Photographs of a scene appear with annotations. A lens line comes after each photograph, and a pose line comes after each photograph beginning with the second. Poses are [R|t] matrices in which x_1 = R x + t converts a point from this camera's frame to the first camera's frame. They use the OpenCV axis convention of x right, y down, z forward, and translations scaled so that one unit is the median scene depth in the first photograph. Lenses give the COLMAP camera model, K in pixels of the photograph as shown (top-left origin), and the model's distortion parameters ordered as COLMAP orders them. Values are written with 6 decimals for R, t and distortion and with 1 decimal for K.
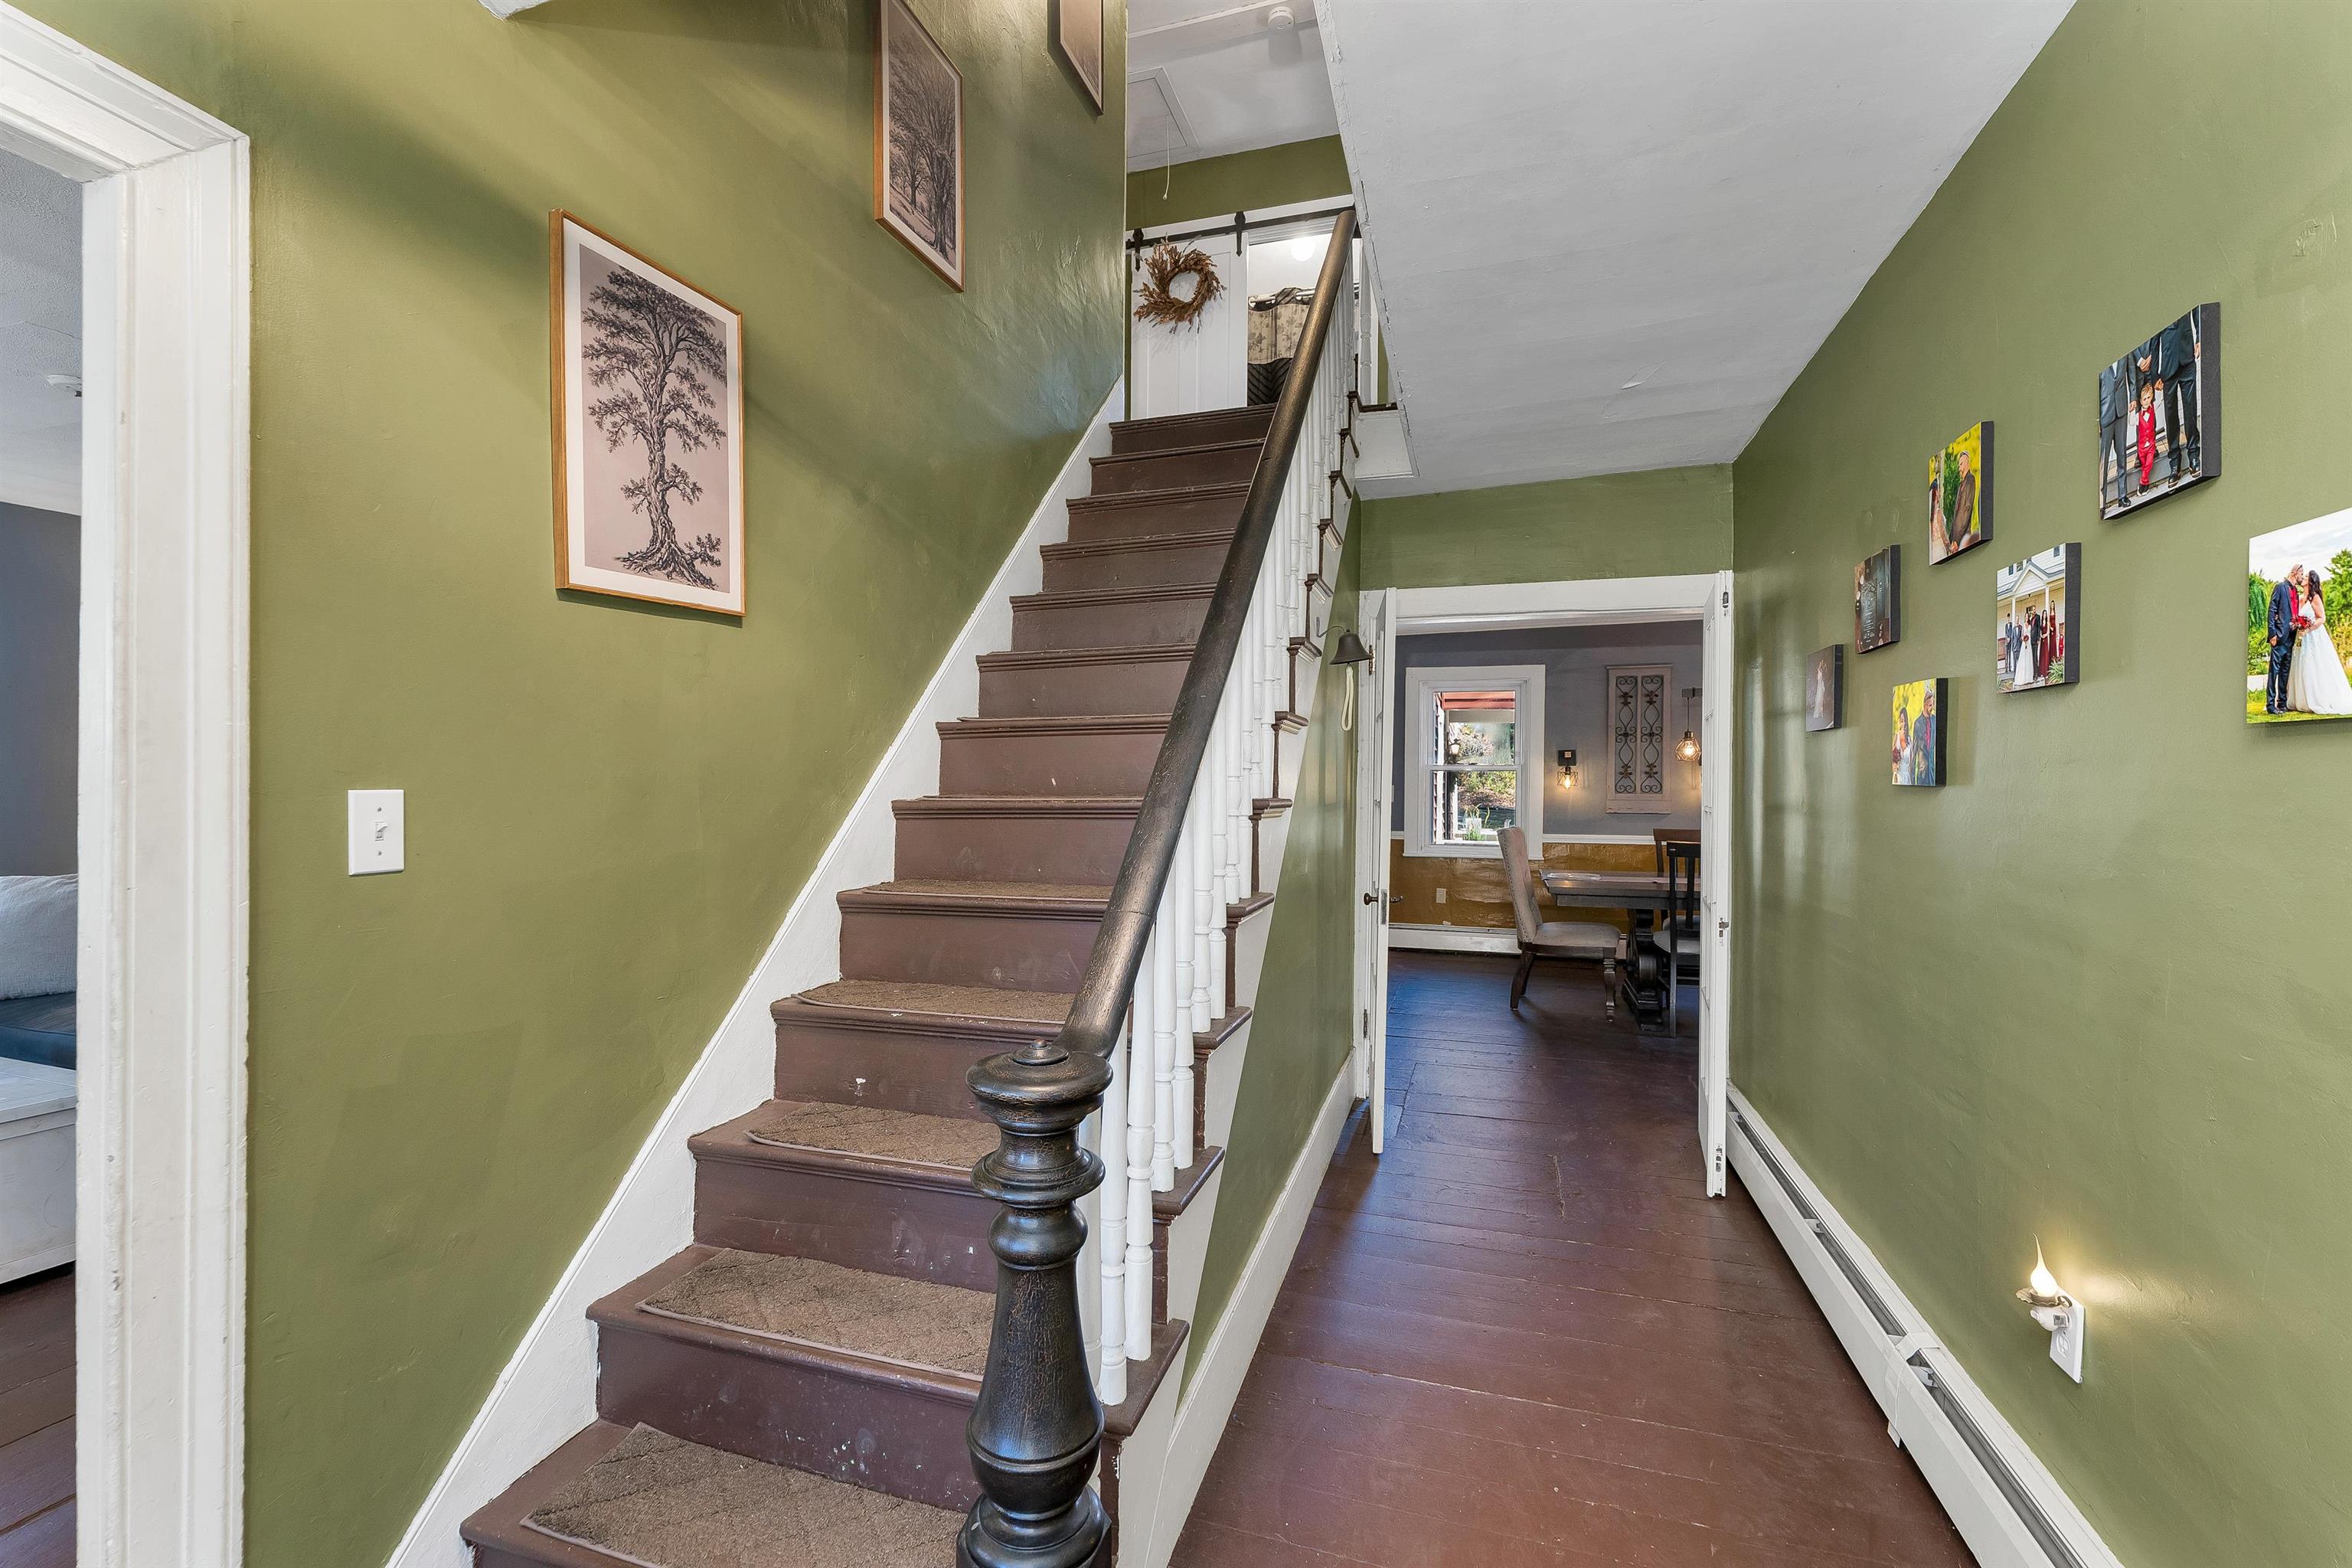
lens RADIAL K [[1005.9, 0, 1162.5], [0, 1005.9, 790.7], [0, 0, 1]] dist [-0.000092, 0.000317]
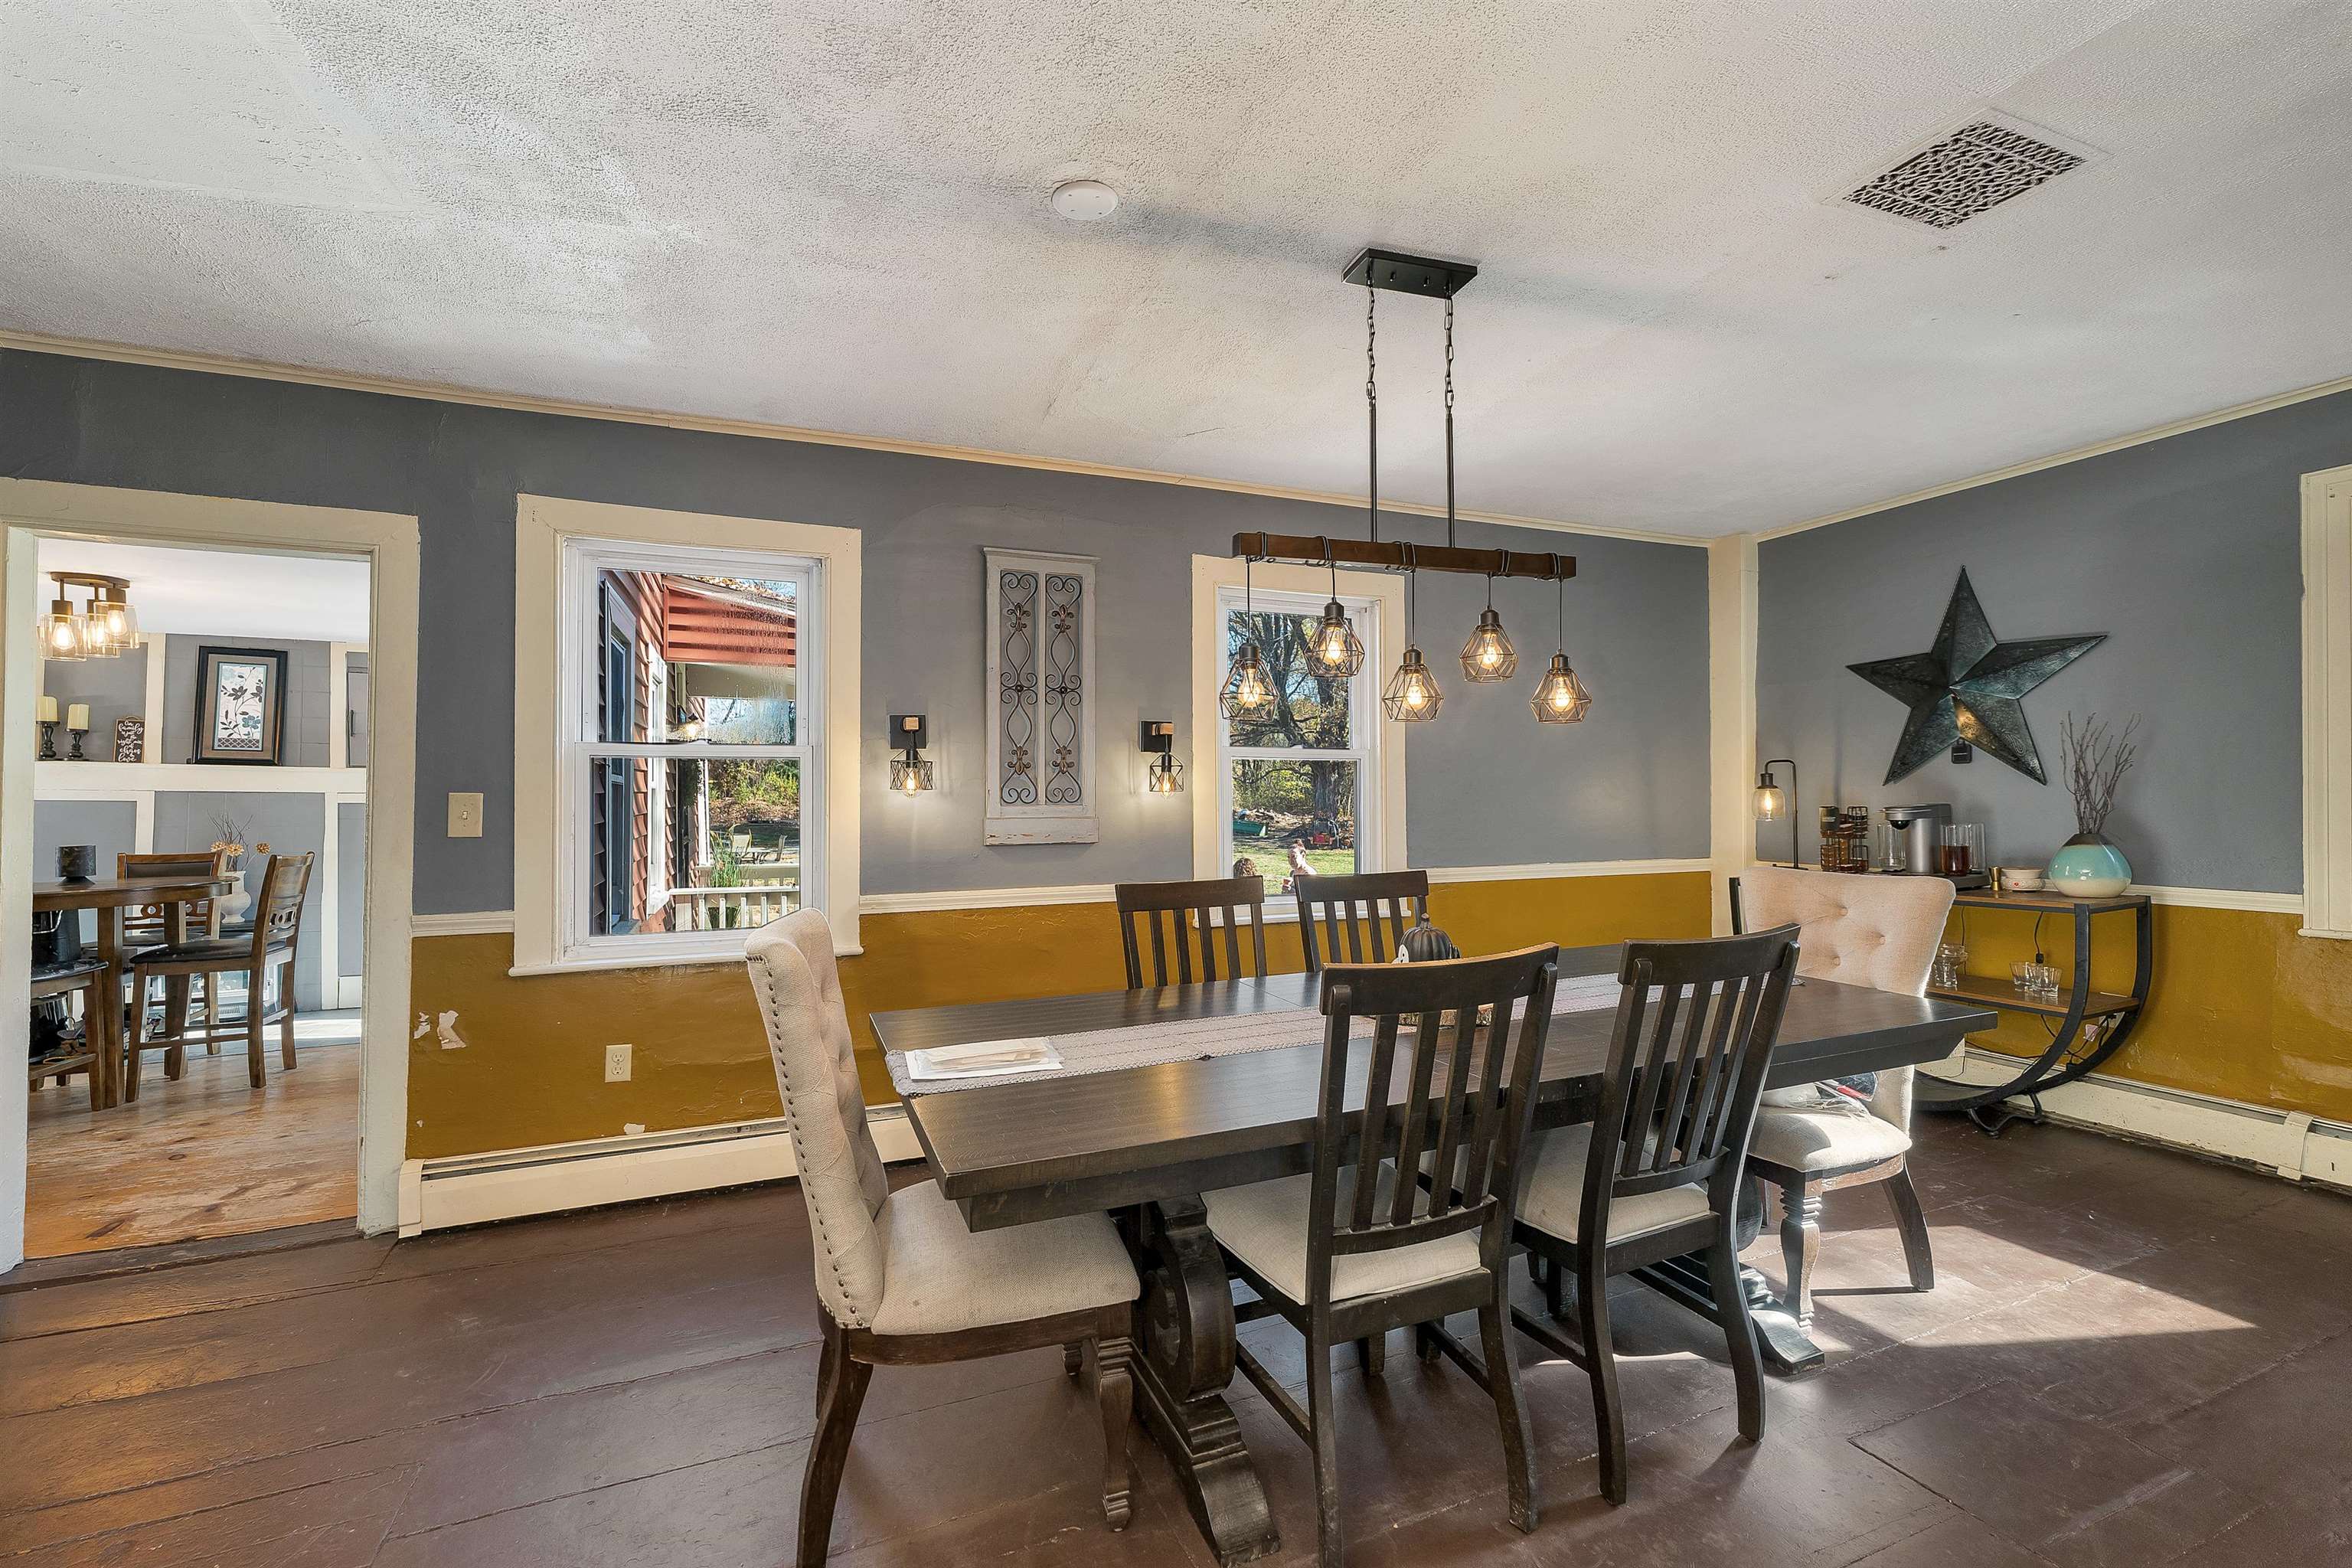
lens RADIAL K [[952.6, 0, 1158.0], [0, 952.6, 790.5], [0, 0, 1]] dist [-0.004818, -0.000646]
pose [[0.764776, -0.007538, 0.644252, 0.206822], [0.009609, 0.999954, 0.000294, -0.004156], [-0.644224, 0.005966, 0.764813, 0.591444]]
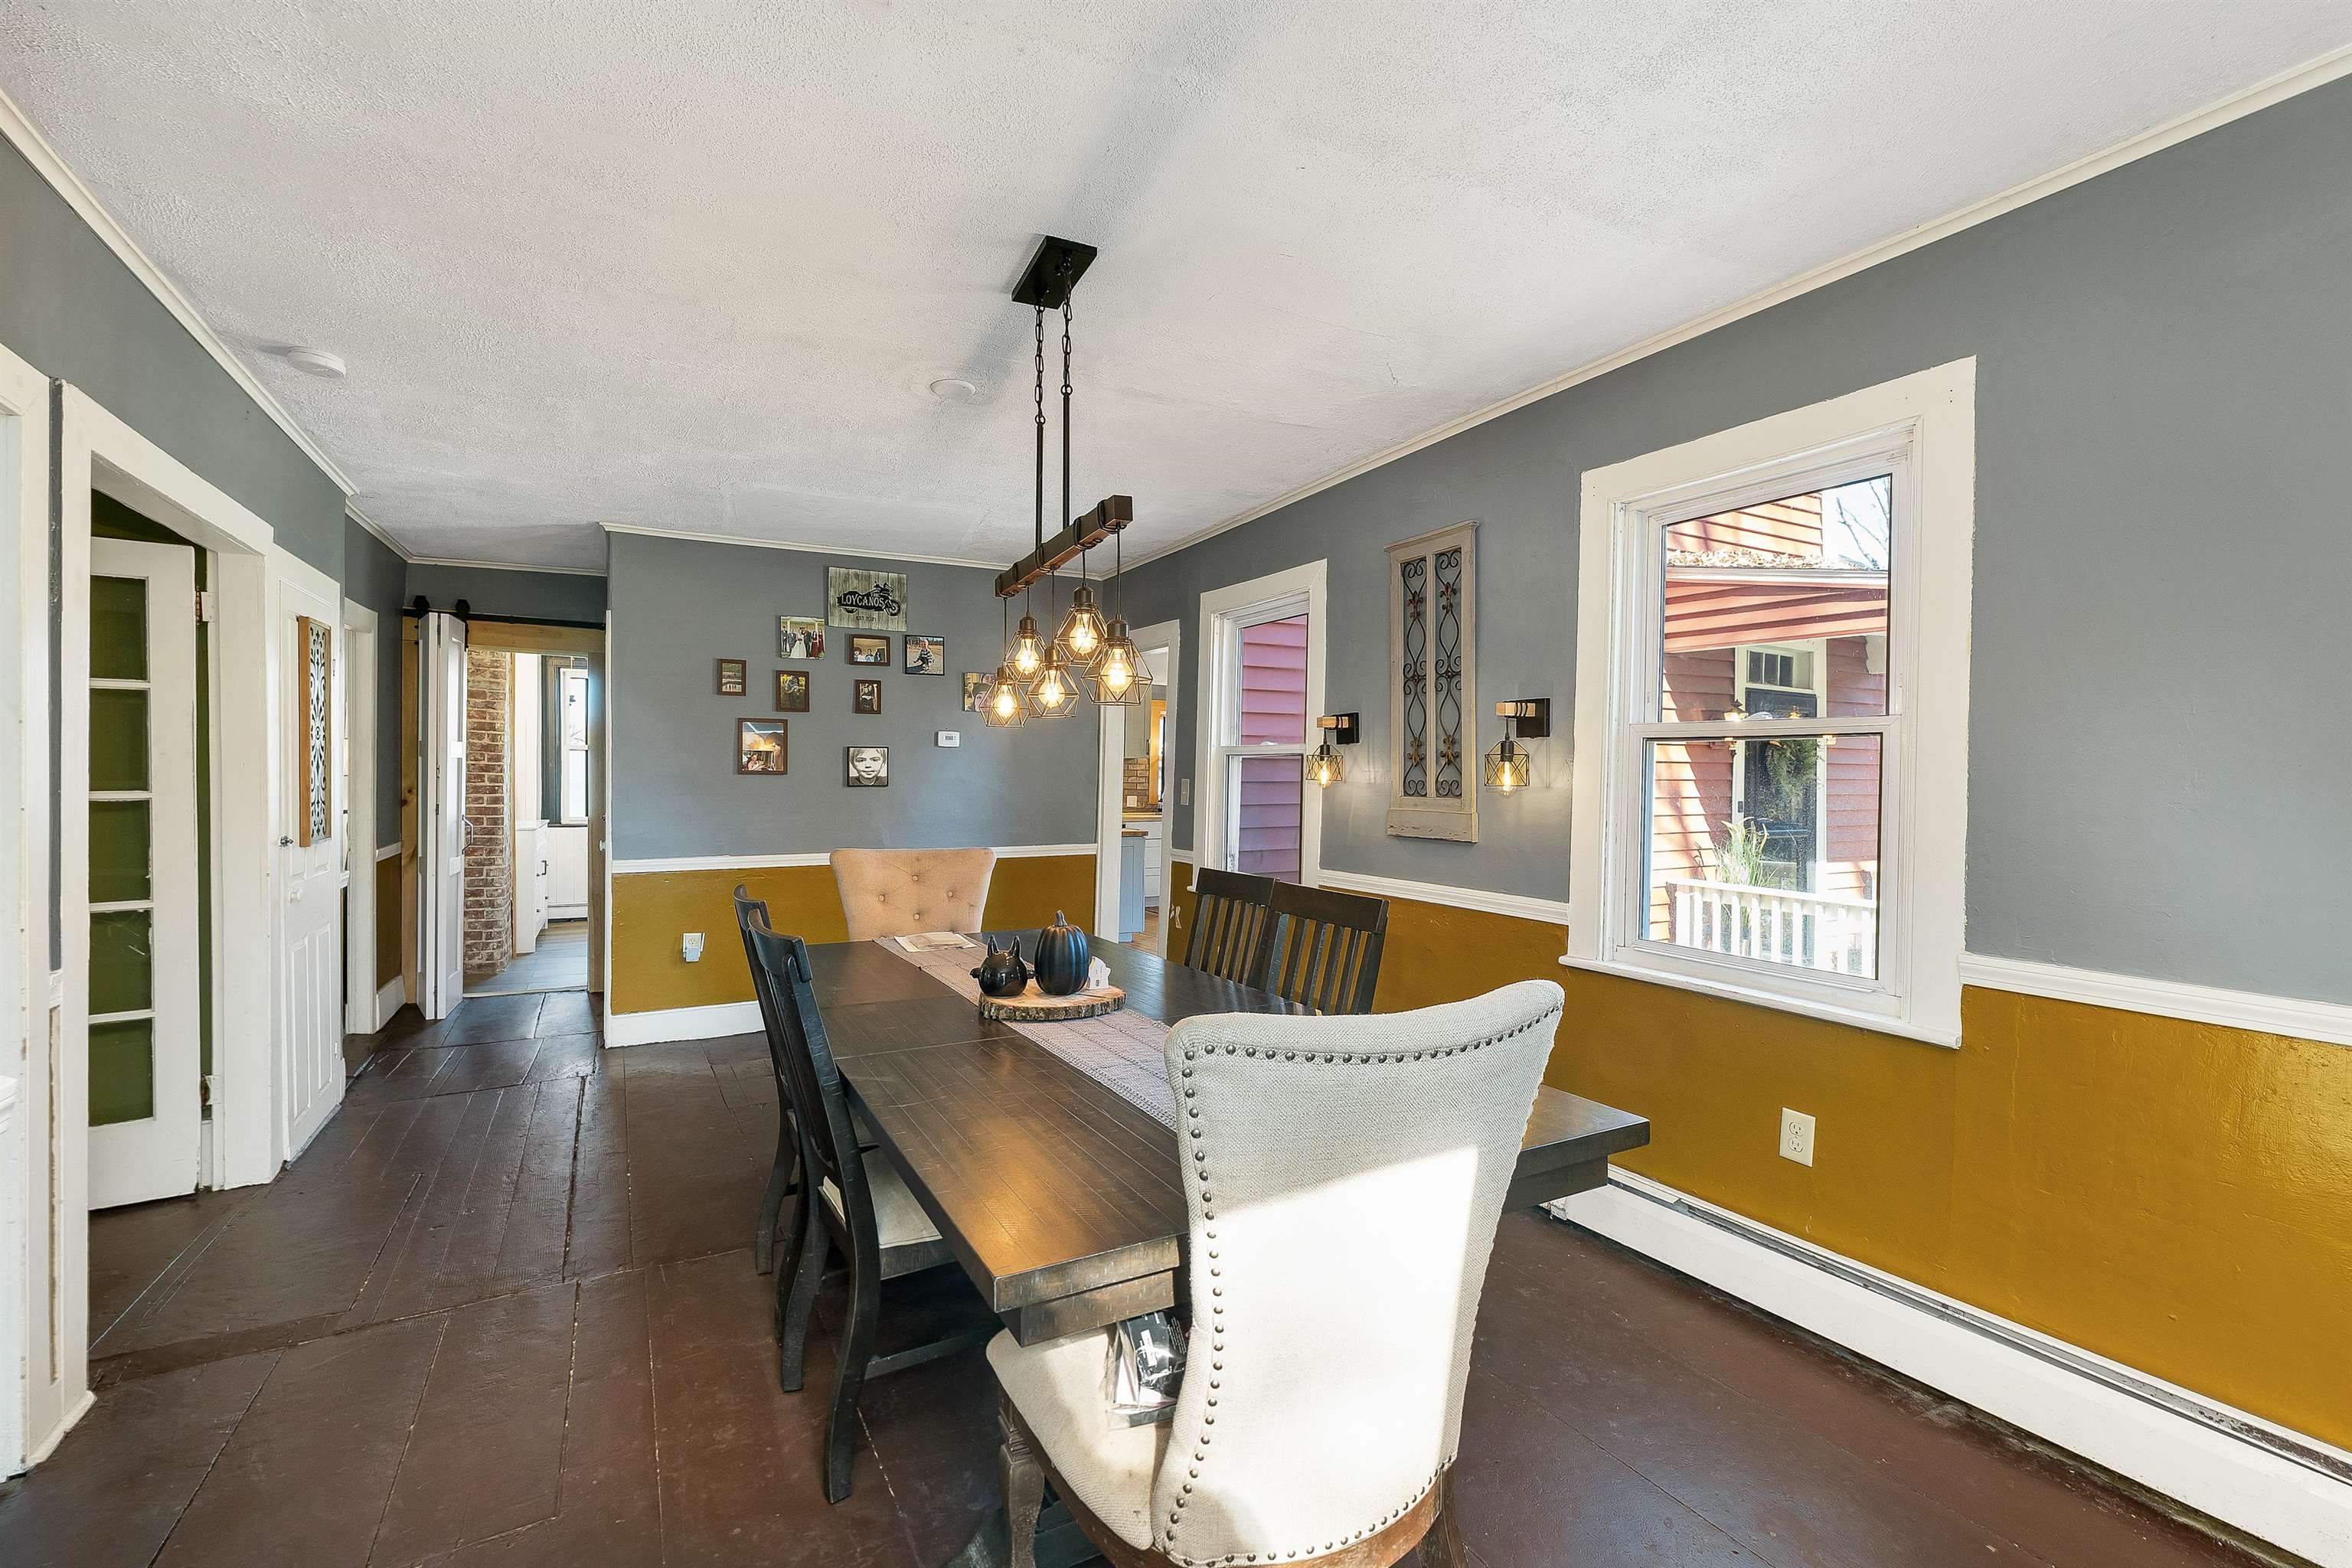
lens RADIAL K [[1005.9, 0, 1177.3], [0, 1005.9, 786.7], [0, 0, 1]] dist [-0.000092, 0.000317]
pose [[0.735500, 0.013096, -0.677398, 0.710223], [-0.010858, 0.999913, 0.007542, -0.005062], [0.677437, 0.001808, 0.735578, 0.559069]]
